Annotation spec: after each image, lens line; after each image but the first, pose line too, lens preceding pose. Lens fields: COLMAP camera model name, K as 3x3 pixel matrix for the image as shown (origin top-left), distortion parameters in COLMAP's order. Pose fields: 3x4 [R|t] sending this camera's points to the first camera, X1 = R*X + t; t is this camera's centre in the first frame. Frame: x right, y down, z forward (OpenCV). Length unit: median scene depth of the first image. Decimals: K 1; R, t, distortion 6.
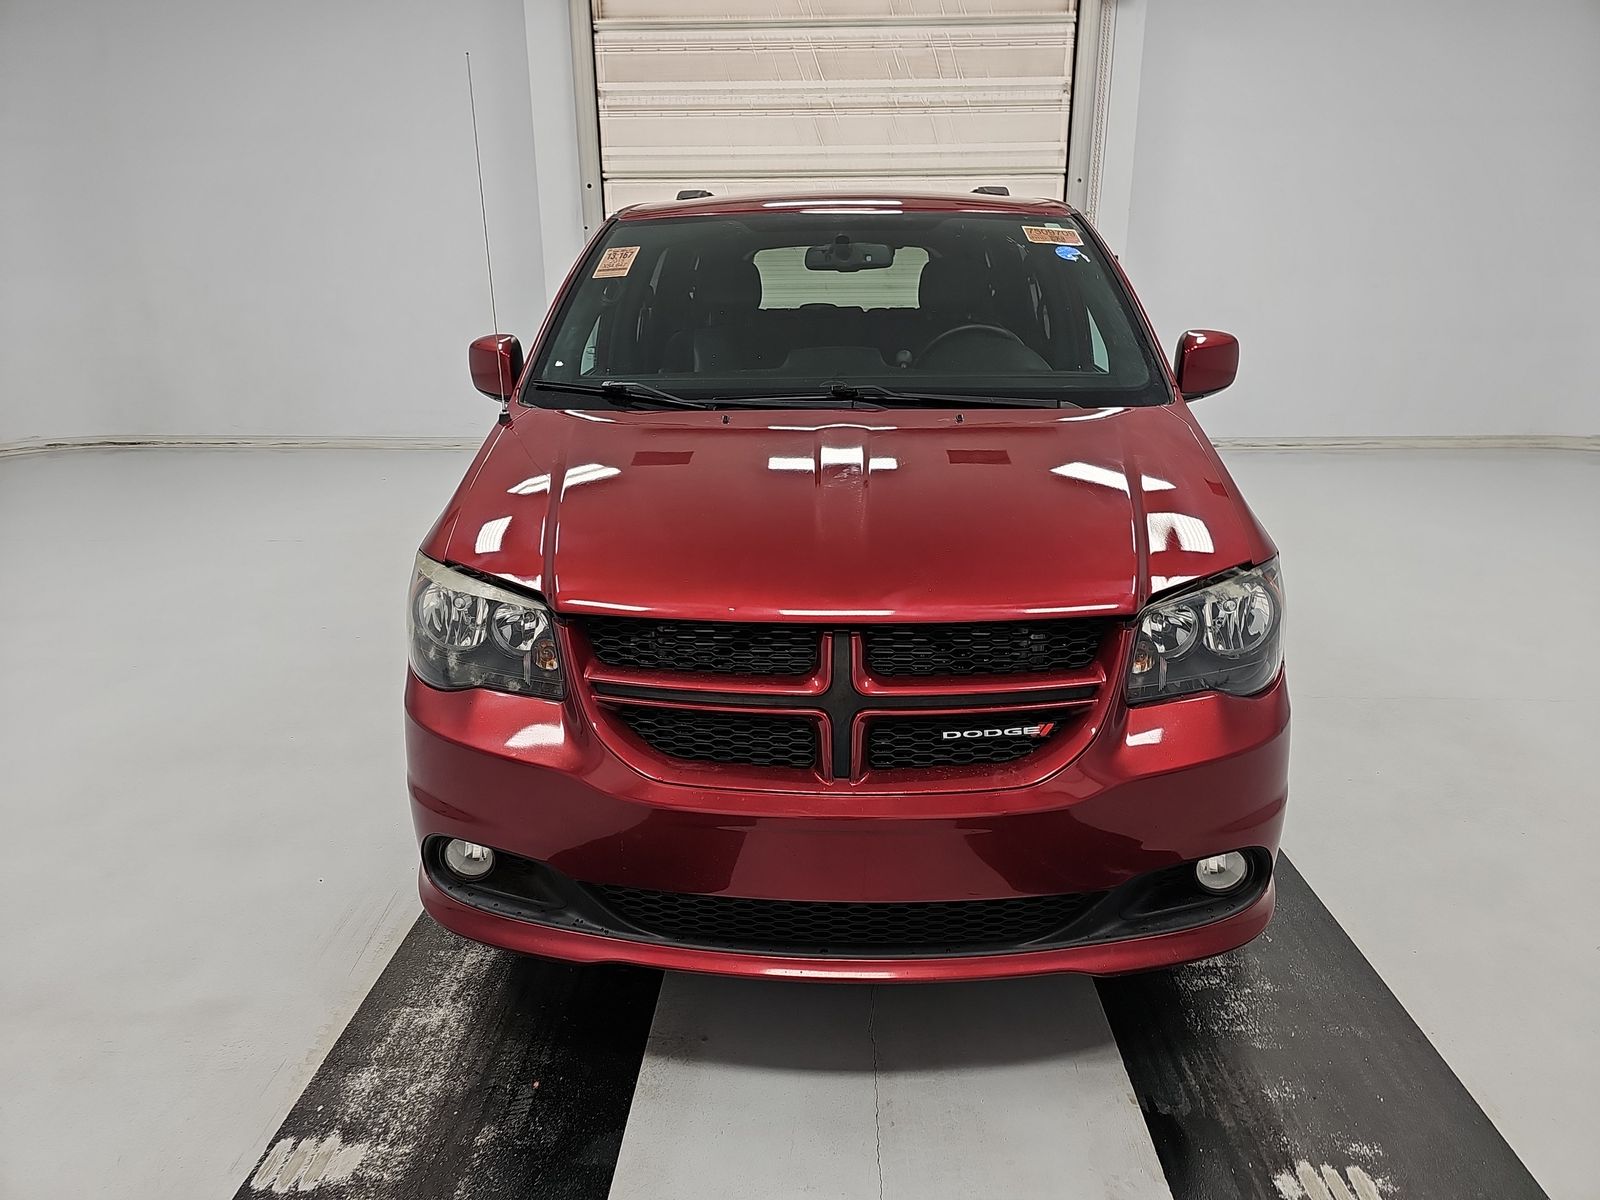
lens RADIAL K [[1057.7, 0, 798.4], [0, 1057.7, 659.5], [0, 0, 1]] dist [0.024017, -0.029182]
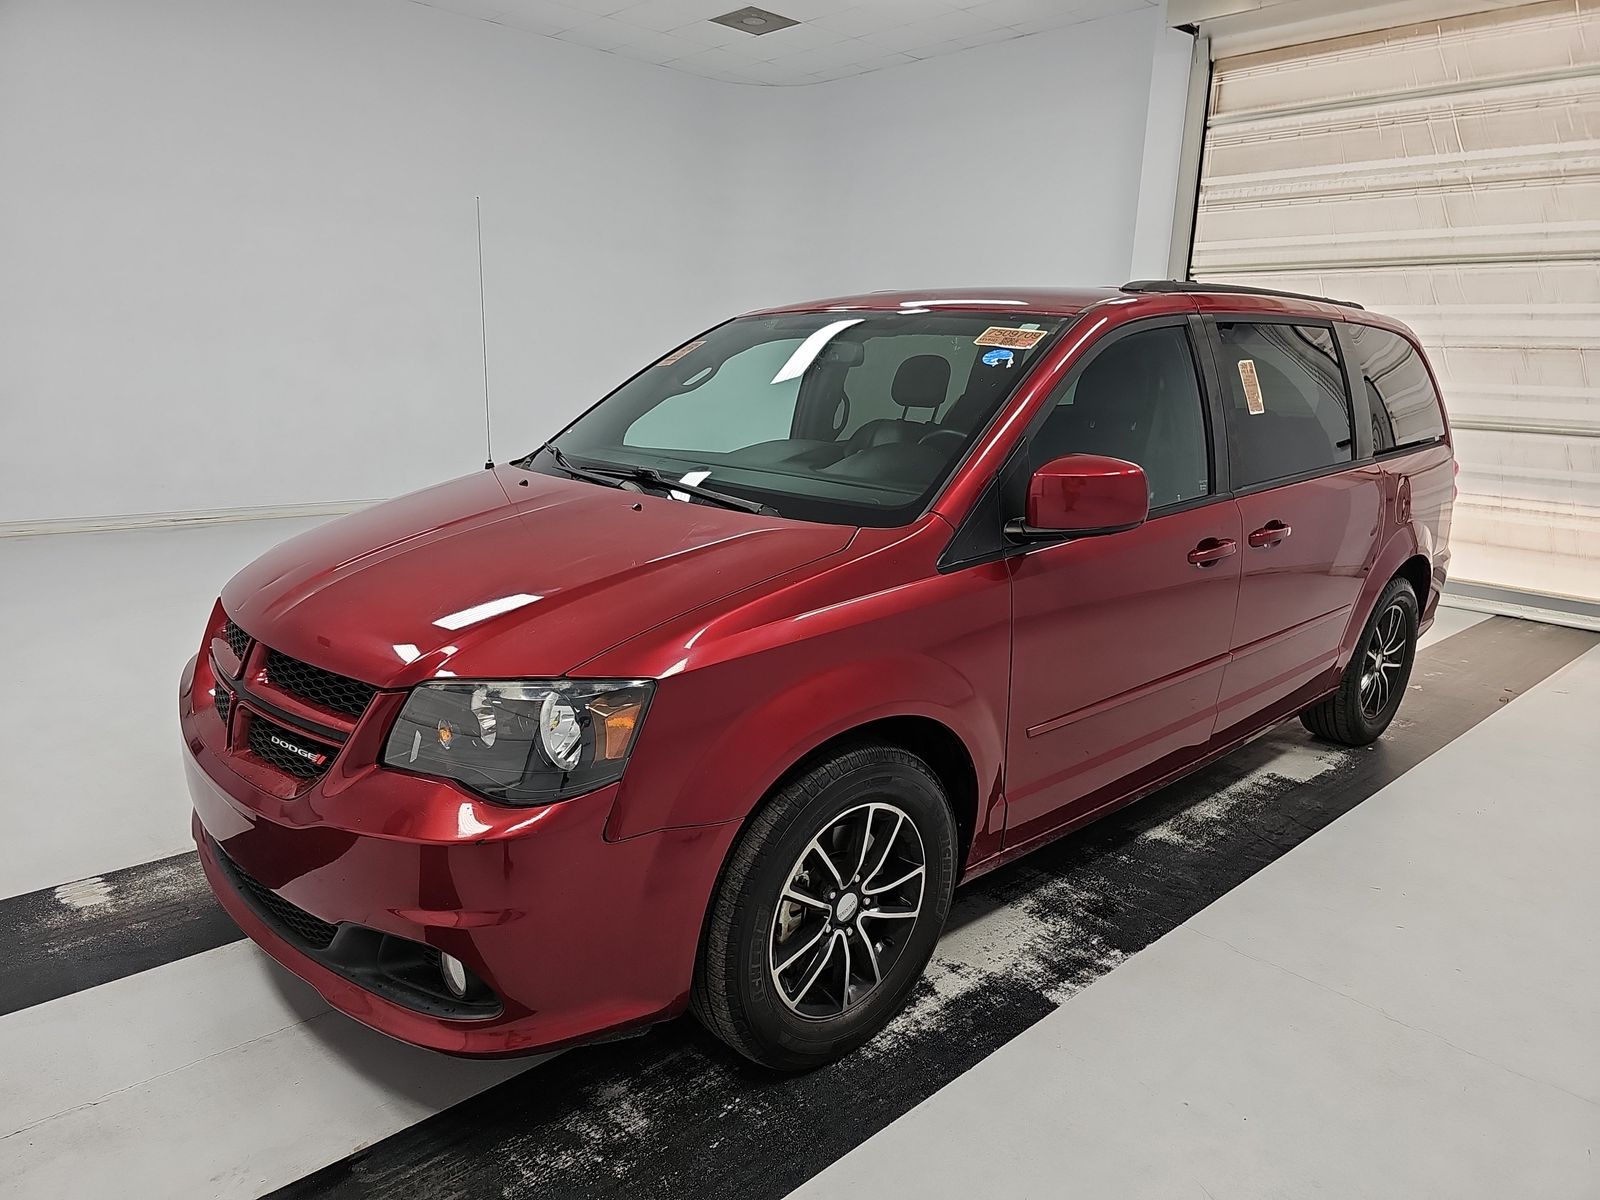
lens RADIAL K [[1057.7, 0, 755.4], [0, 1057.7, 649.4], [0, 0, 1]] dist [0.024017, -0.029182]
pose [[0.693371, 0.214495, -0.687916, 0.292413], [-0.272490, 0.961827, 0.025250, -0.045471], [0.667073, 0.169943, 0.725351, 0.103113]]
